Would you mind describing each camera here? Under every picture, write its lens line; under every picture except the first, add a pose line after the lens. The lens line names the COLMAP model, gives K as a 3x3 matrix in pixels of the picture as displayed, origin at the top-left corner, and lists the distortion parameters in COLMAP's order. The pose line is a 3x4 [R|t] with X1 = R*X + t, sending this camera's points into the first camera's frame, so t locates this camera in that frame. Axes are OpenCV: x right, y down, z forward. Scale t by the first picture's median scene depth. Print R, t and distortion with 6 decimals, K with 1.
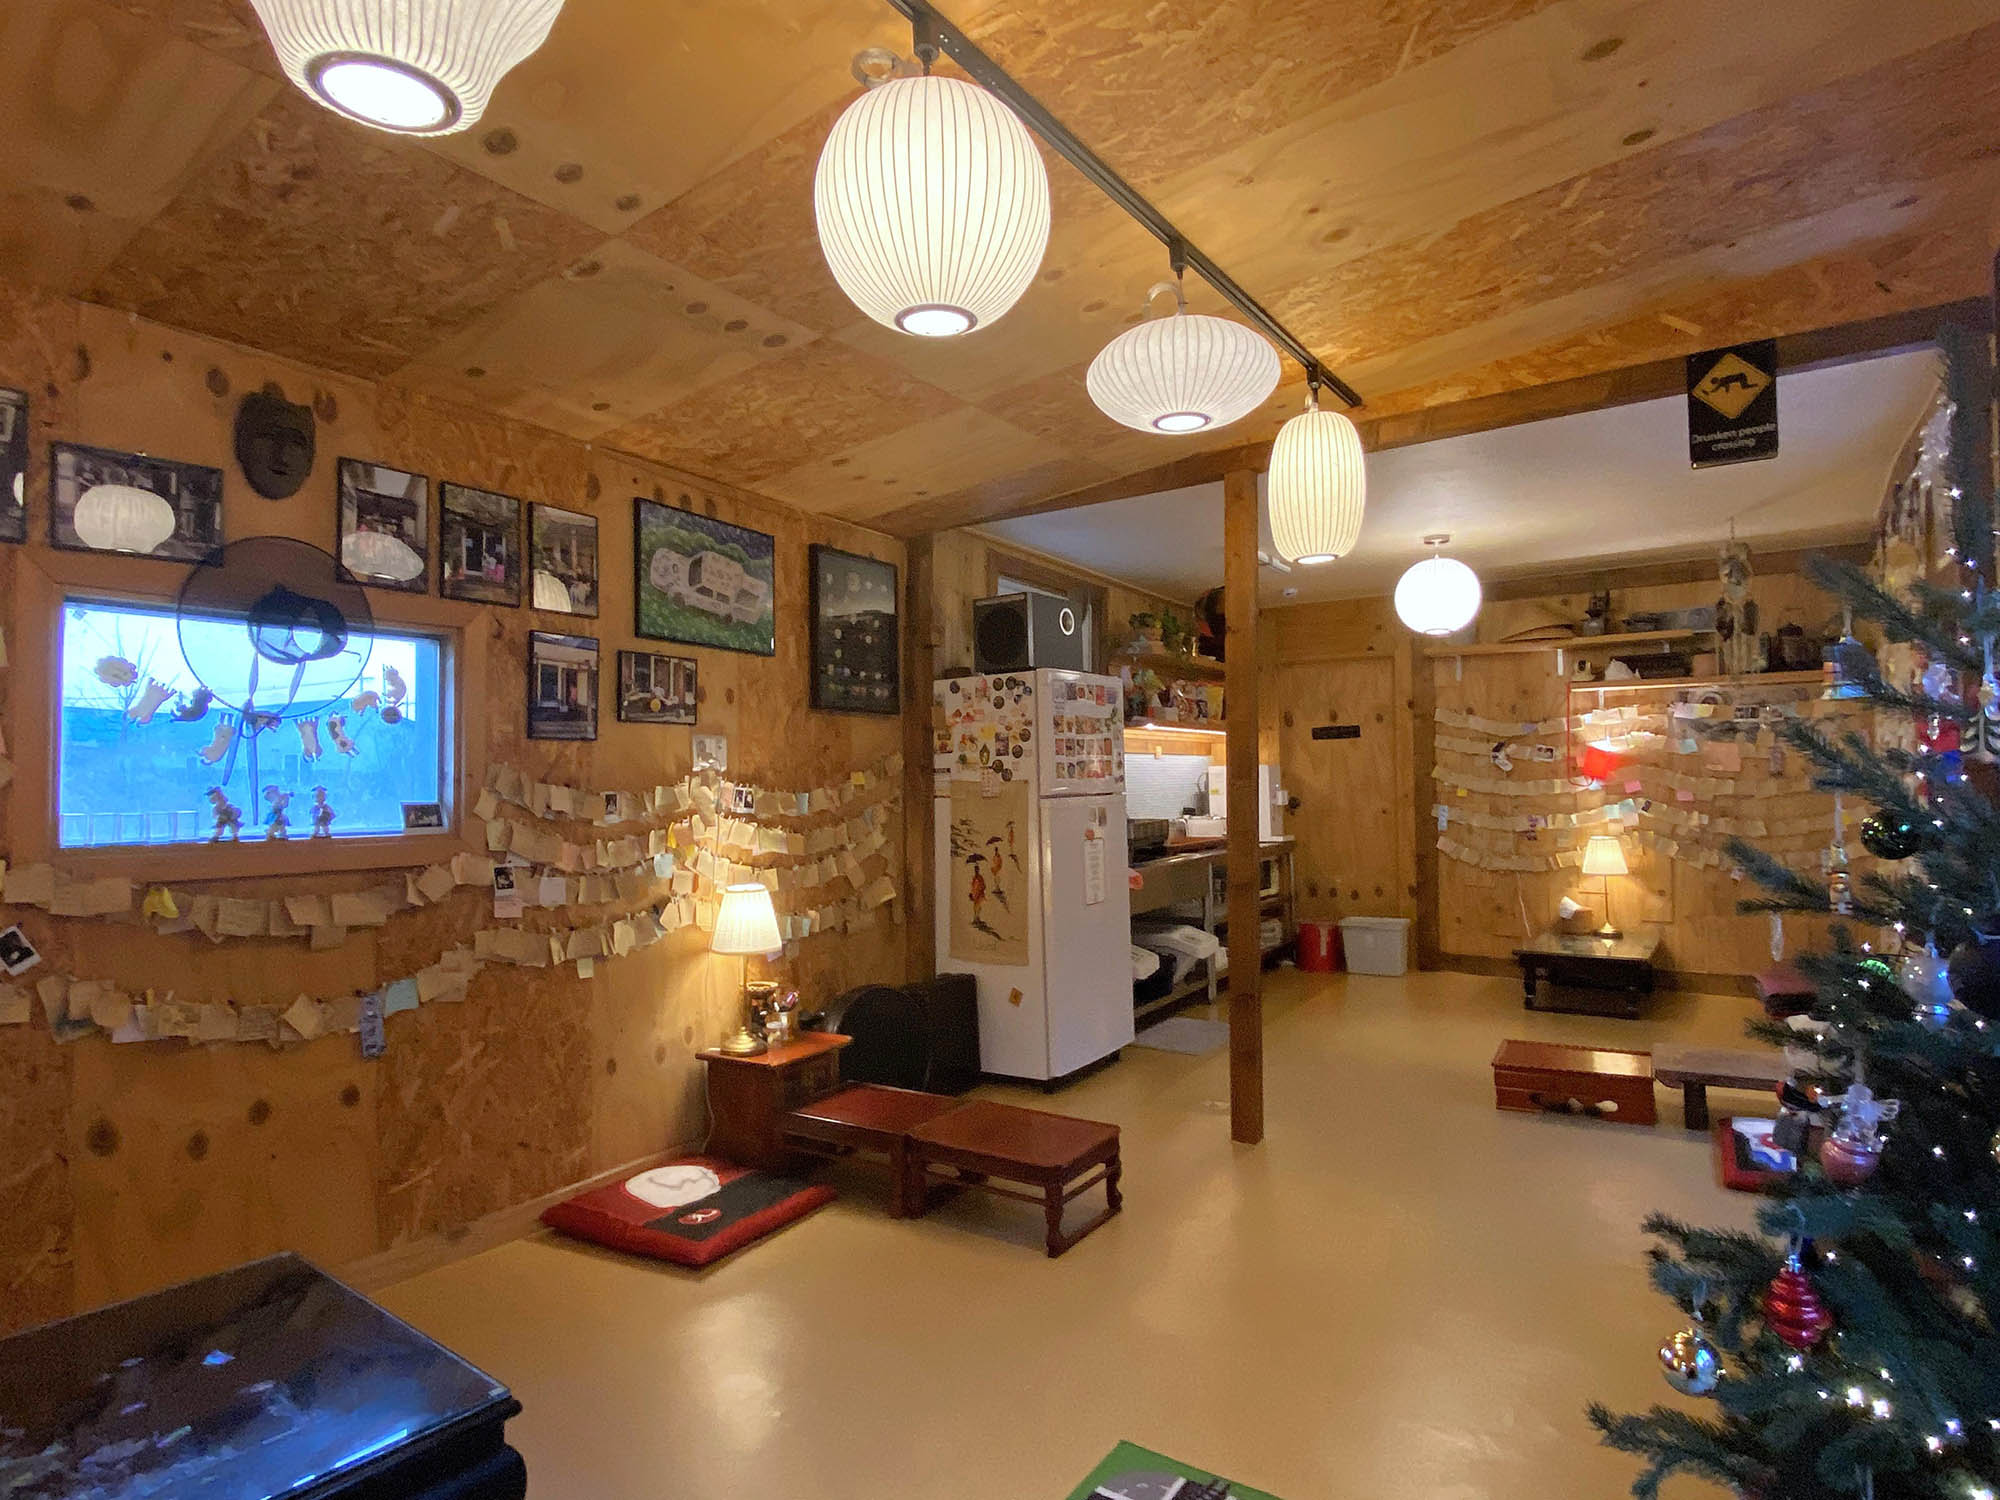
lens RADIAL K [[1074.8, 0, 1000.0], [0, 1074.8, 750.0], [0, 0, 1]] dist [-0.018510, -0.000343]
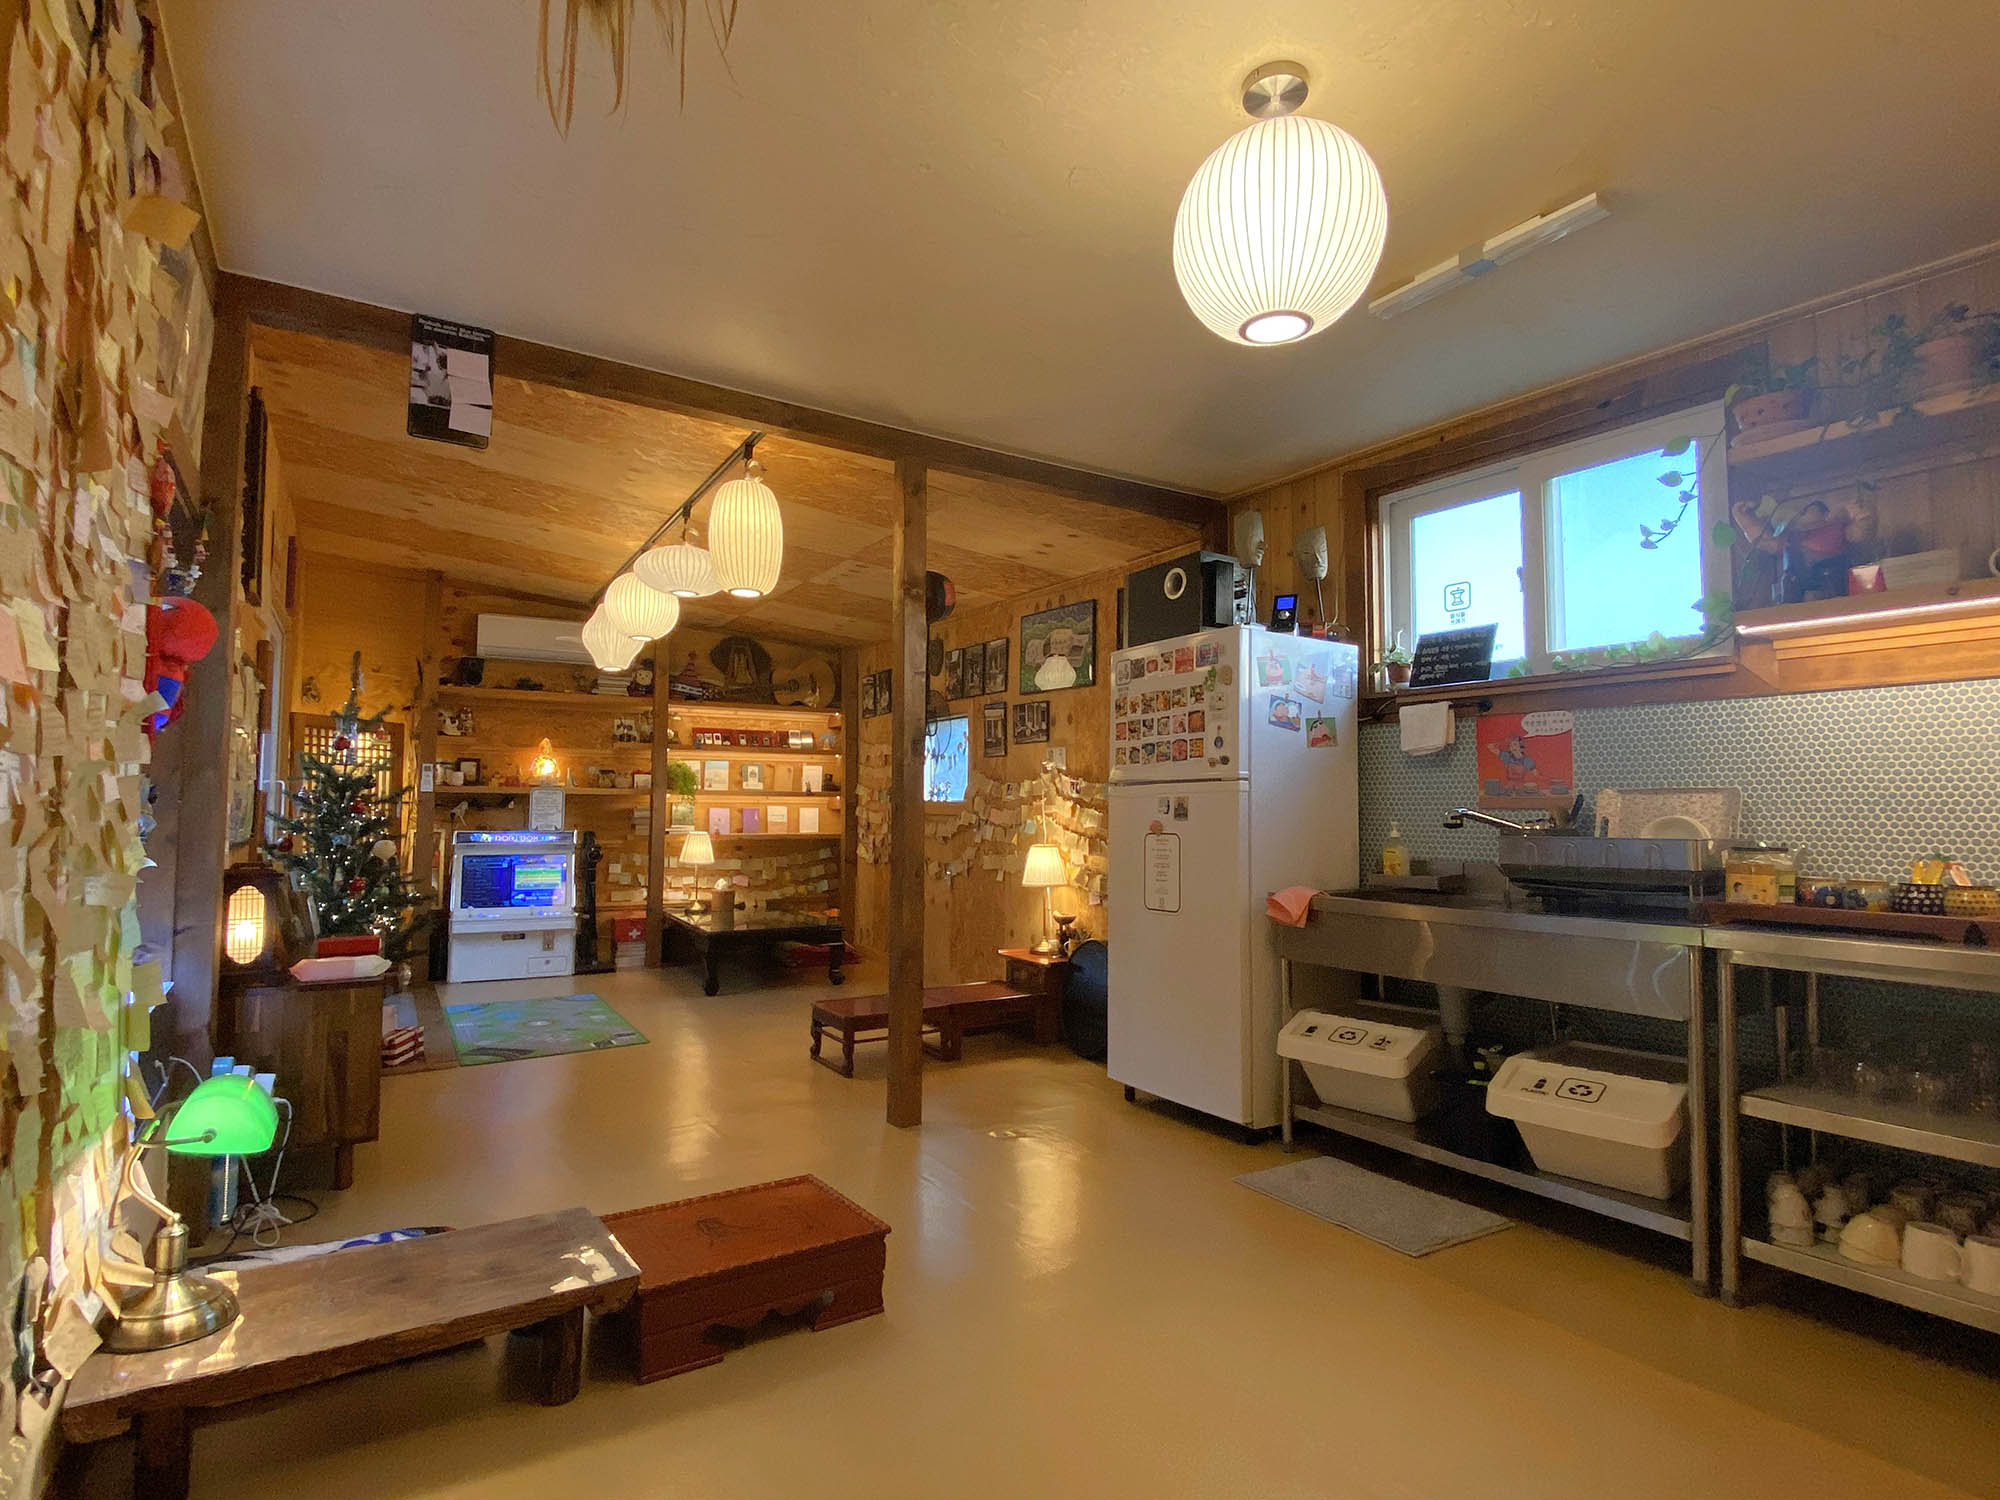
lens RADIAL K [[971.3, 0, 1000.0], [0, 971.3, 750.0], [0, 0, 1]] dist [0.000630, -0.011379]
pose [[-0.403684, -0.046744, -0.913703, 1.024645], [0.024578, 0.997779, -0.061904, 0.074382], [0.914568, -0.047447, -0.401639, 1.452326]]
